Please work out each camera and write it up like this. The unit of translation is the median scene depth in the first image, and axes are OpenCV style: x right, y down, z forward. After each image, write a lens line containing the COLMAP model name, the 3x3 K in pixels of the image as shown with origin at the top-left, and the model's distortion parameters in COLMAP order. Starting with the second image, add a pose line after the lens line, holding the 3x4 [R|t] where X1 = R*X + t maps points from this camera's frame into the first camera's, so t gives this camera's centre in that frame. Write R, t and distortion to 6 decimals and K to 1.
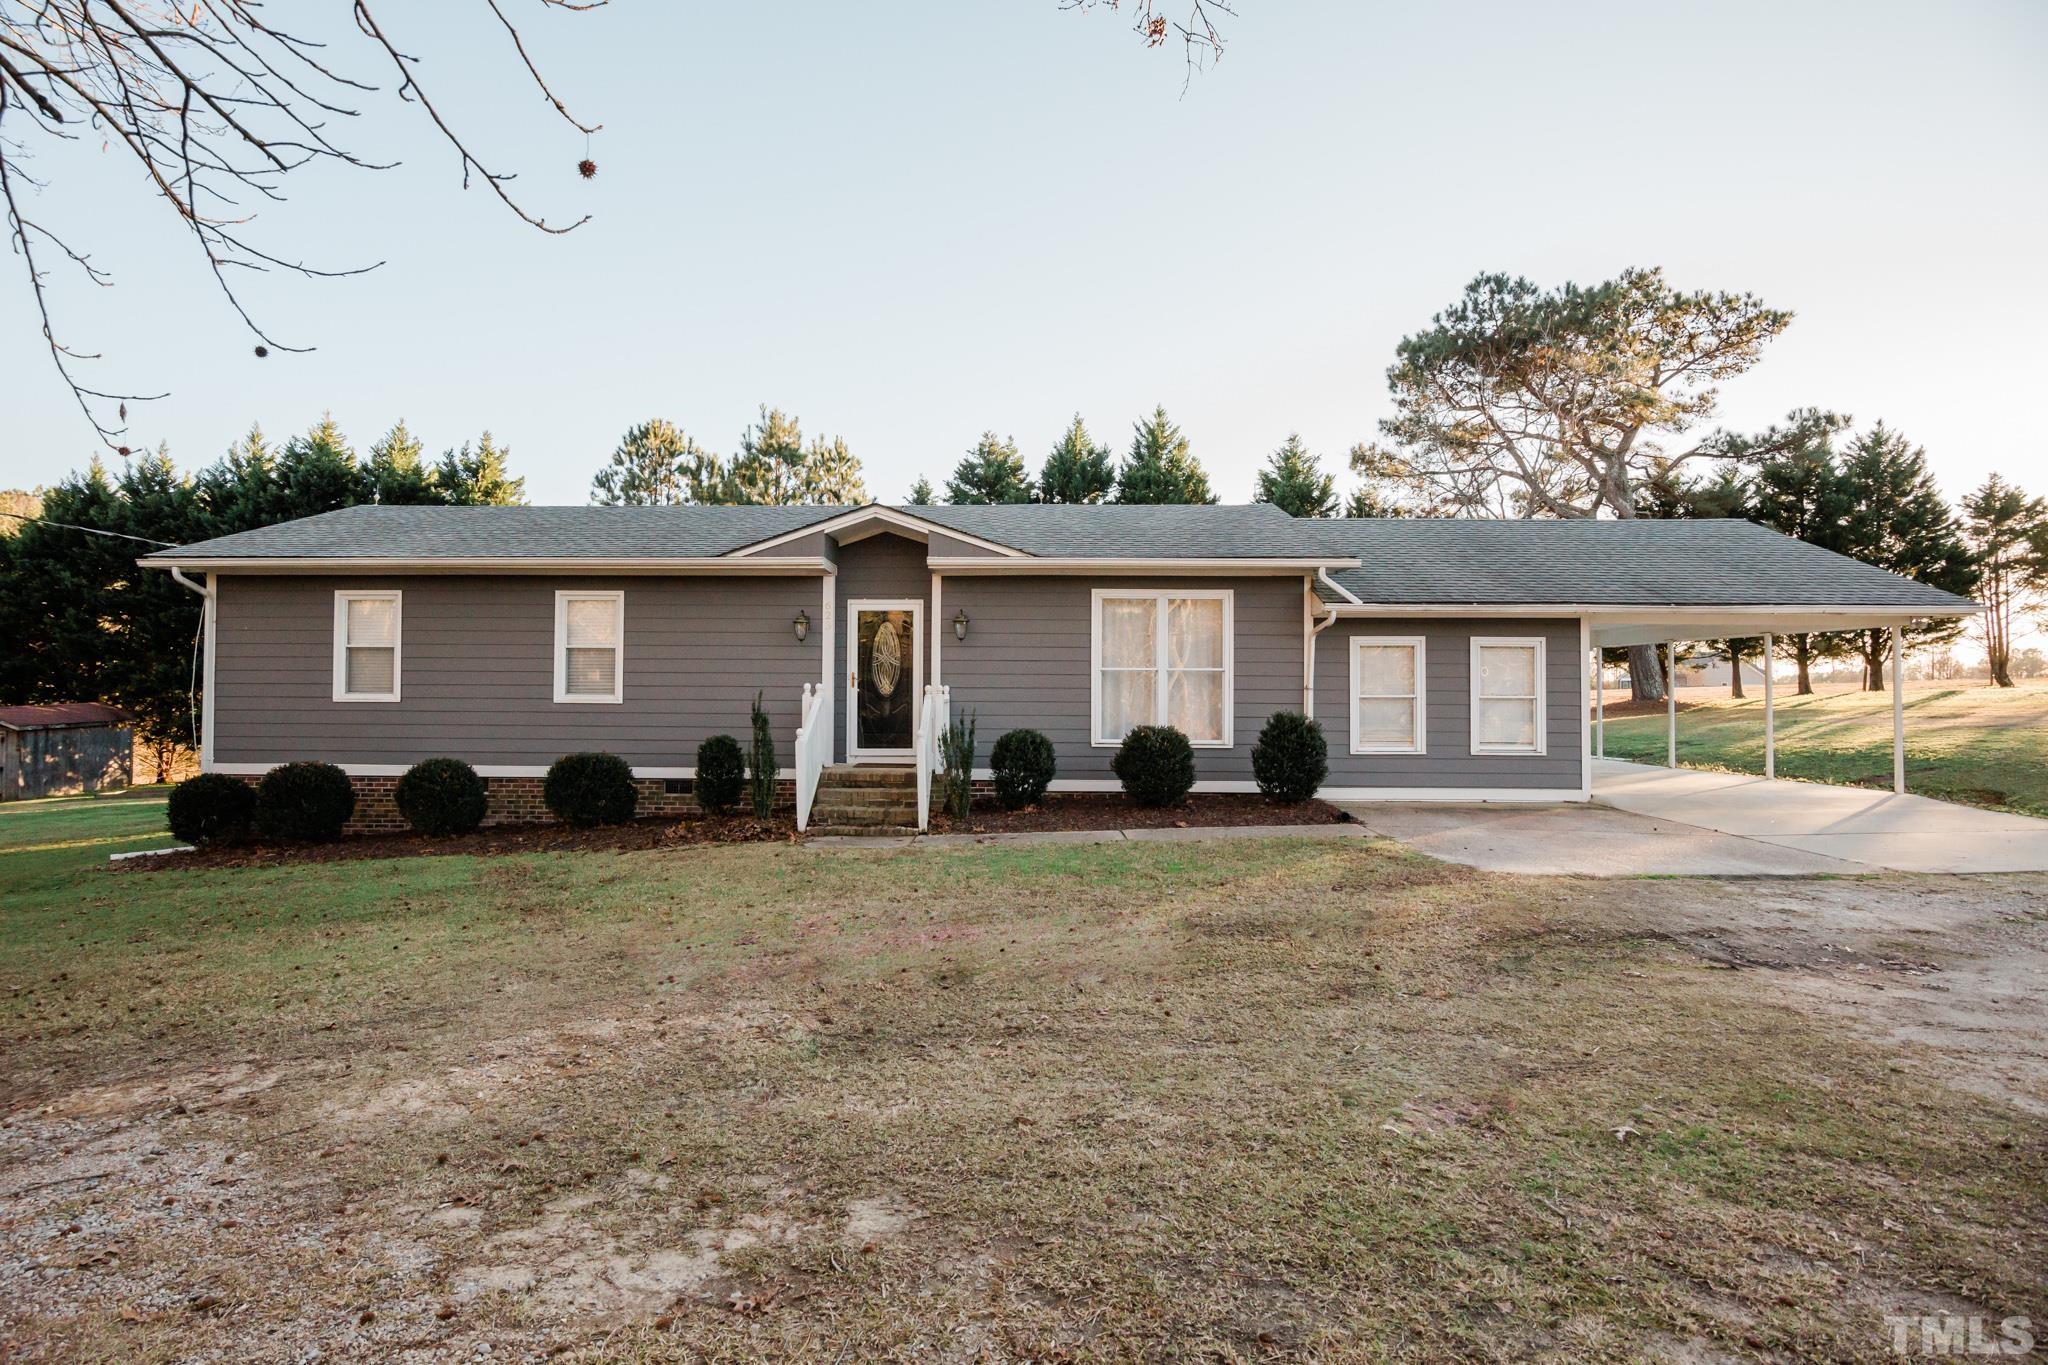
lens RADIAL K [[1022.2, 0, 1022.5], [0, 1022.2, 668.9], [0, 0, 1]] dist [-0.019881, 0.000560]
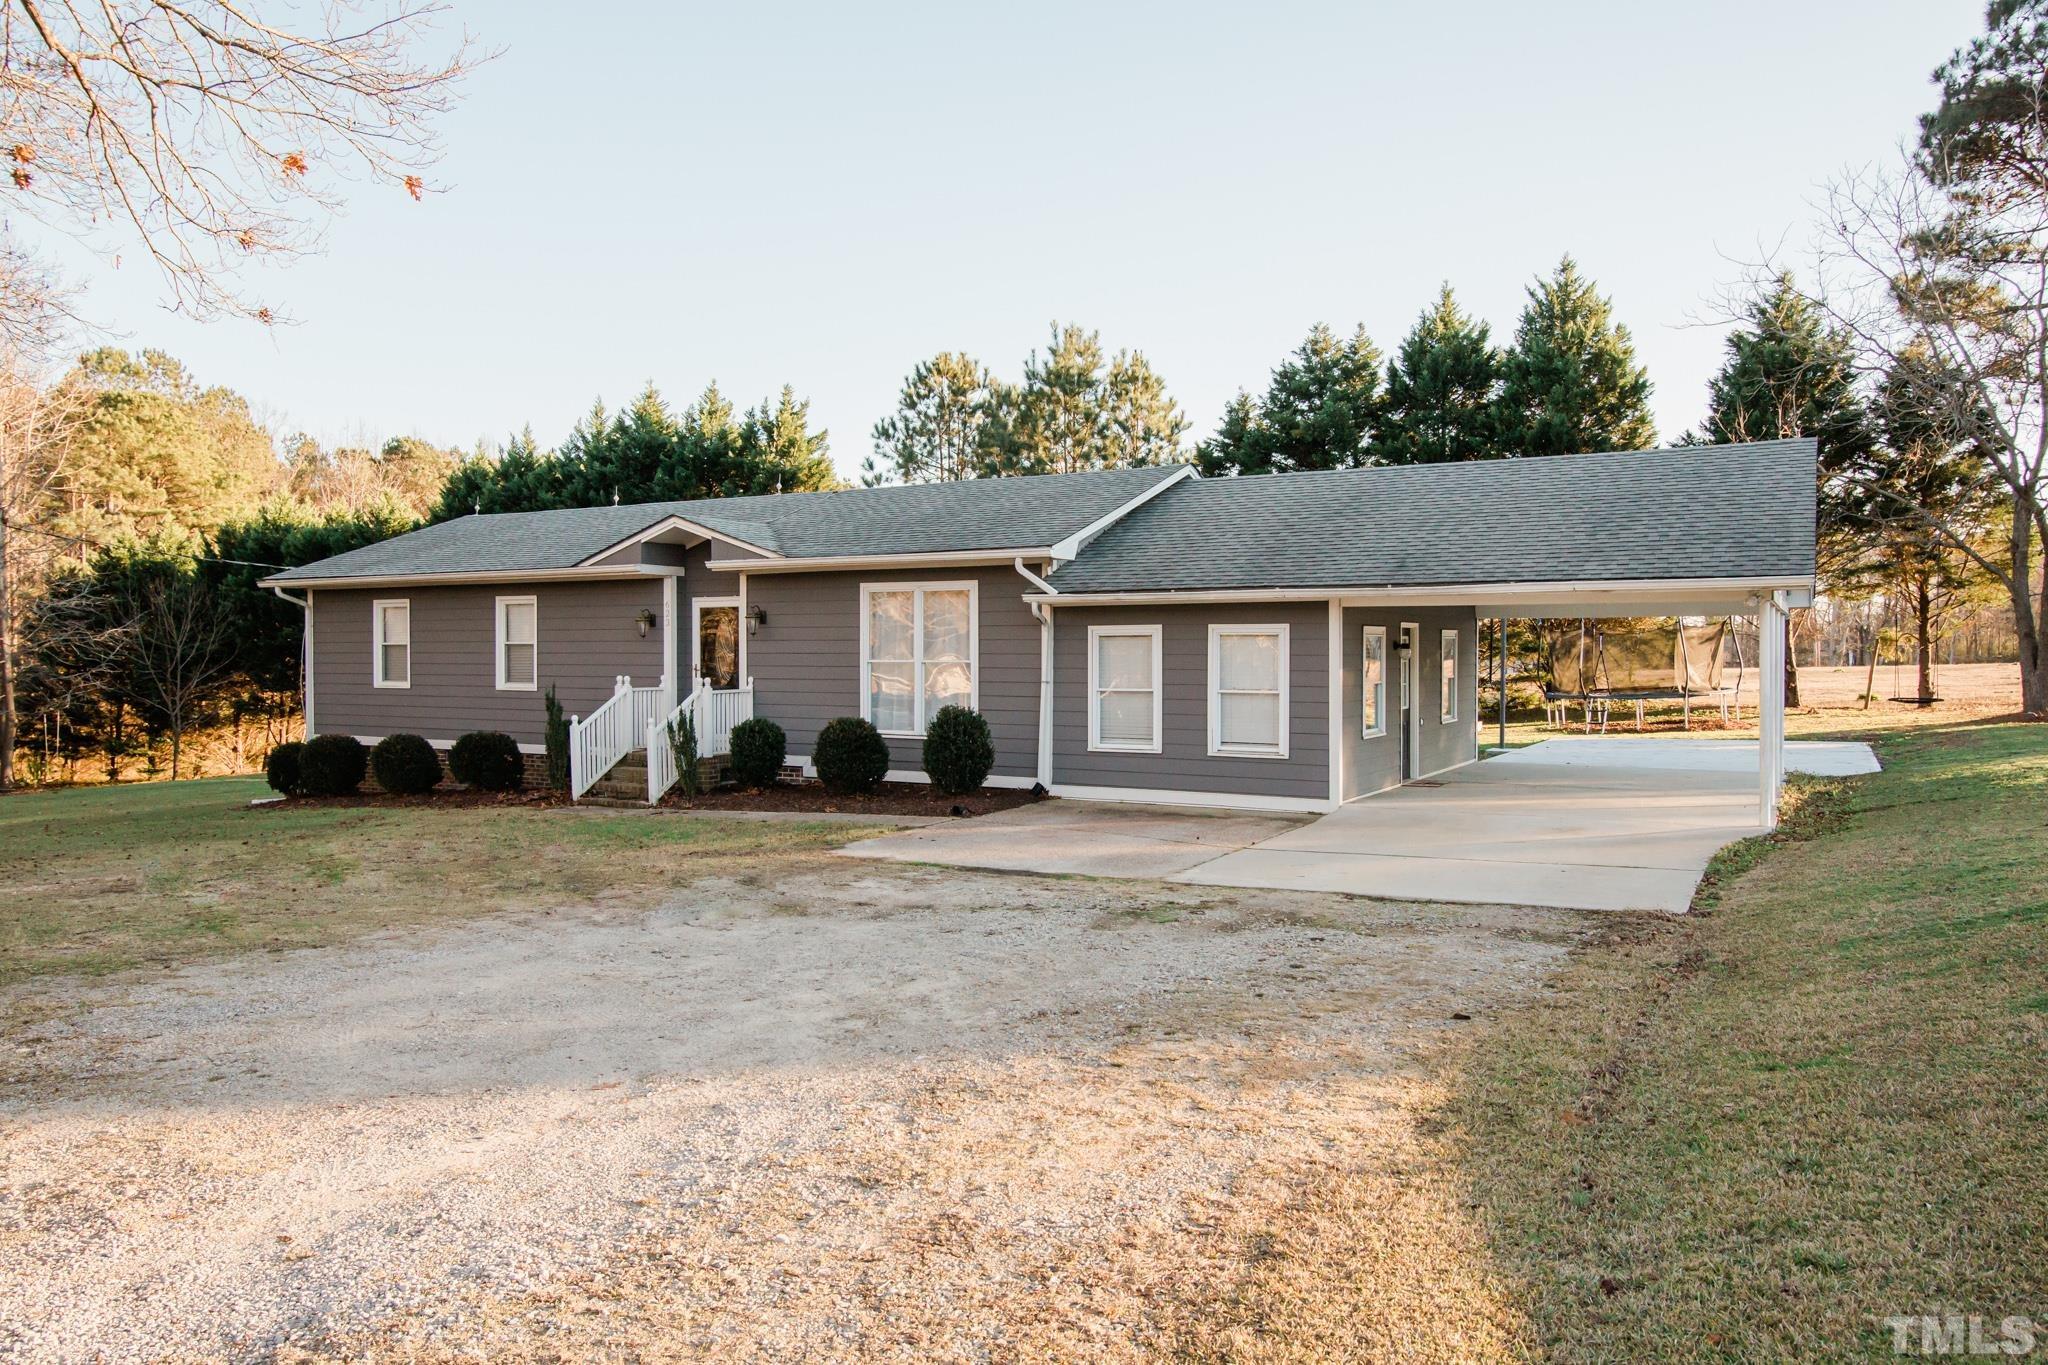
lens RADIAL K [[1510.7, 0, 1061.0], [0, 1510.7, 675.8], [0, 0, 1]] dist [0.006073, -0.002344]
pose [[0.870788, 0.004264, -0.491641, 0.448228], [0.014634, 0.999295, 0.034587, -0.015617], [0.491442, -0.037312, 0.870111, -0.103425]]
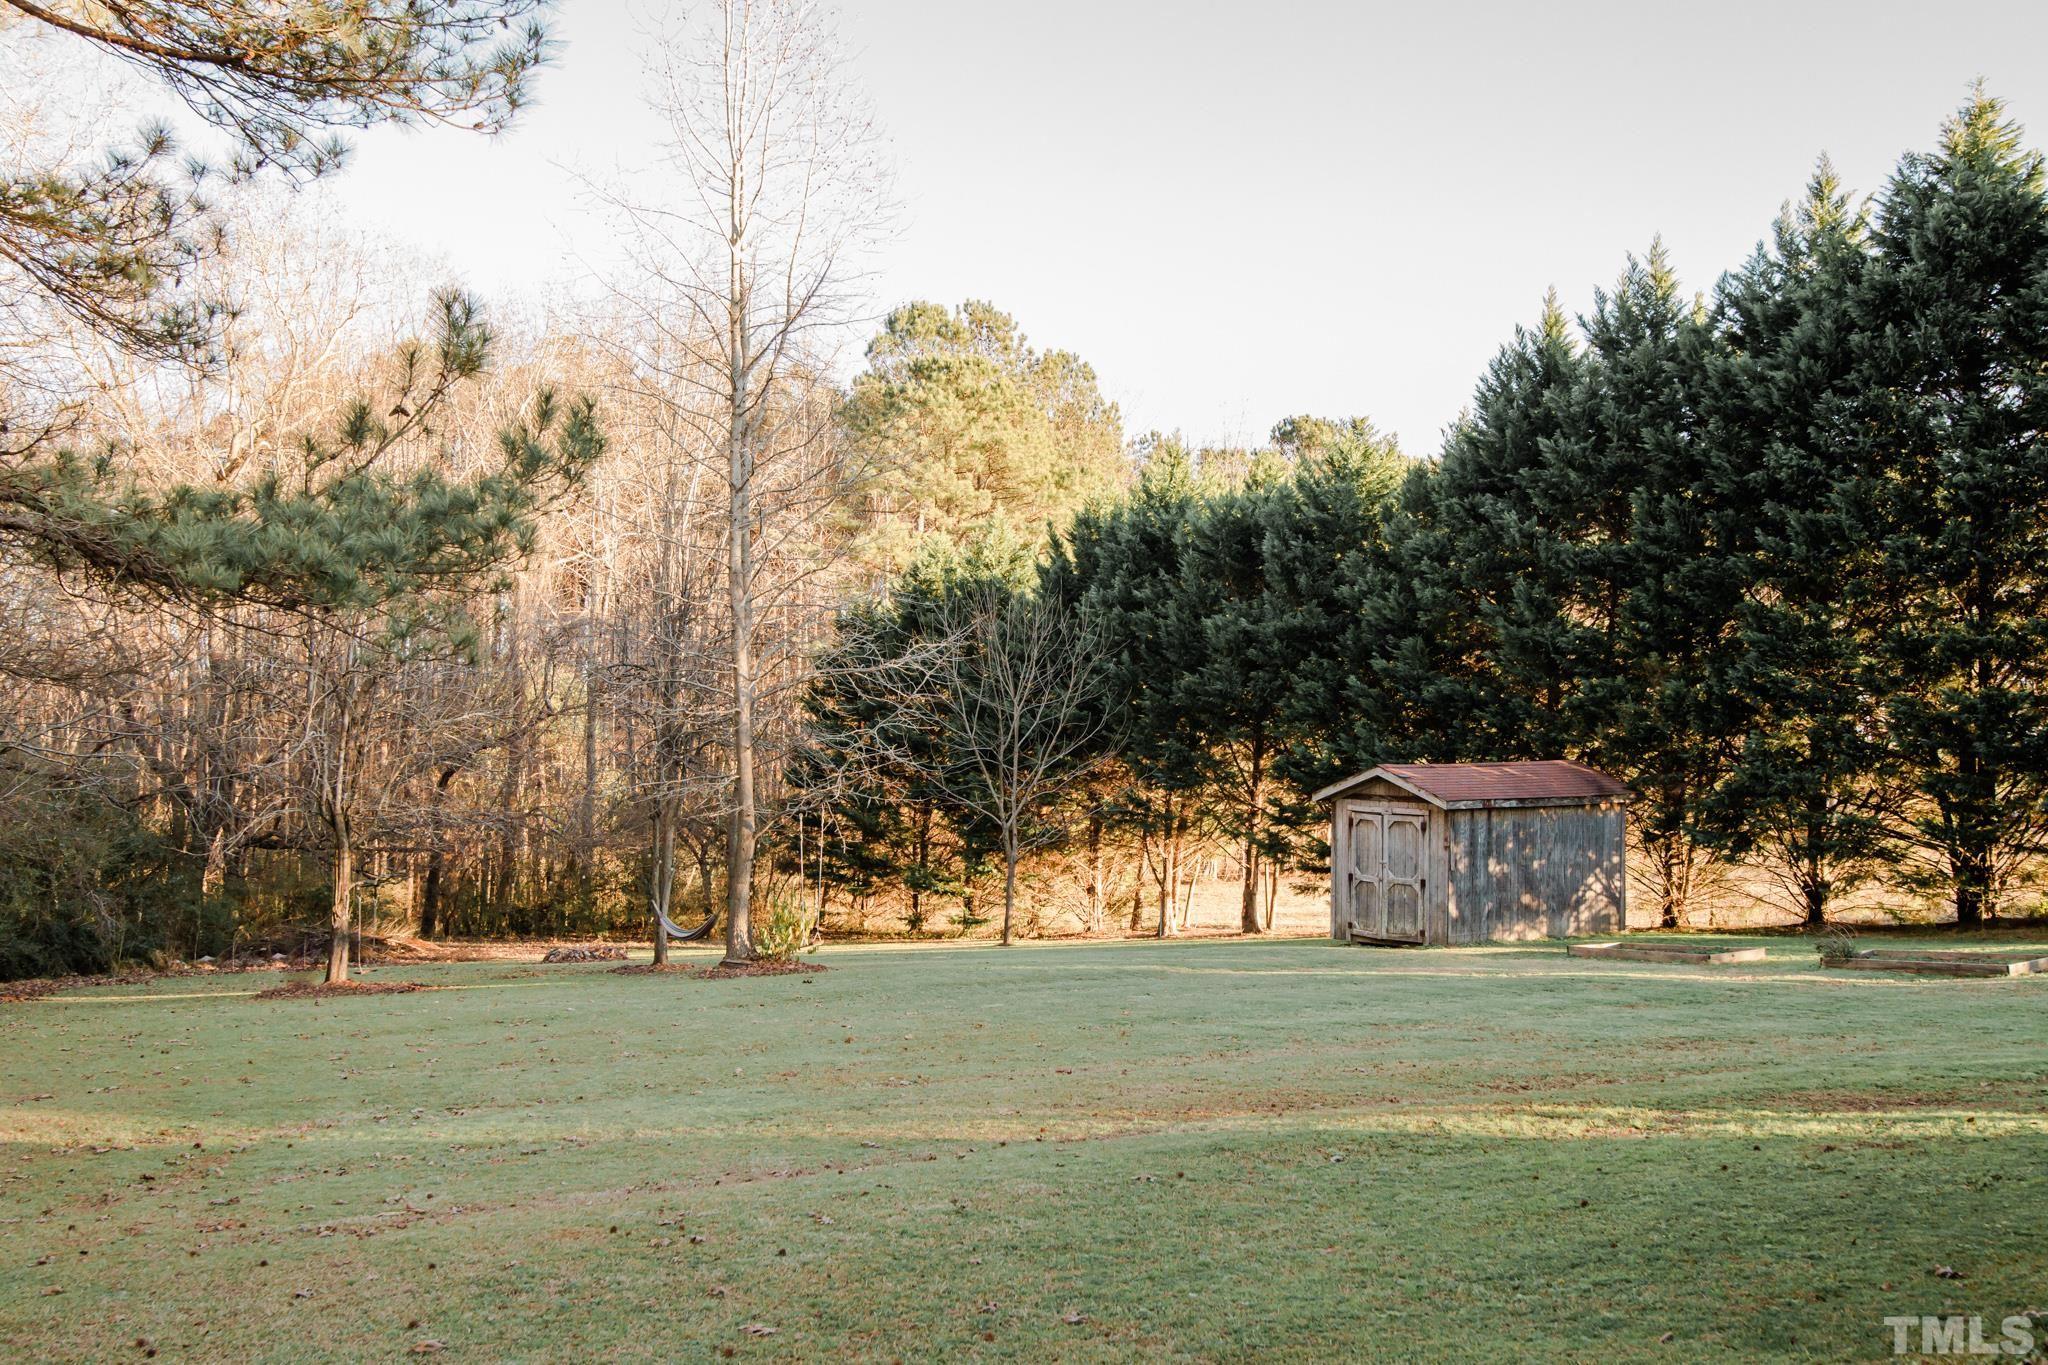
lens RADIAL K [[1876.8, 0, 1020.8], [0, 1876.8, 685.5], [0, 0, 1]] dist [0.020300, 0.018238]
pose [[0.524426, -0.037634, -0.850624, -0.273271], [0.012743, 0.999258, -0.036354, 0.028467], [0.851360, 0.008226, 0.524517, 0.286568]]
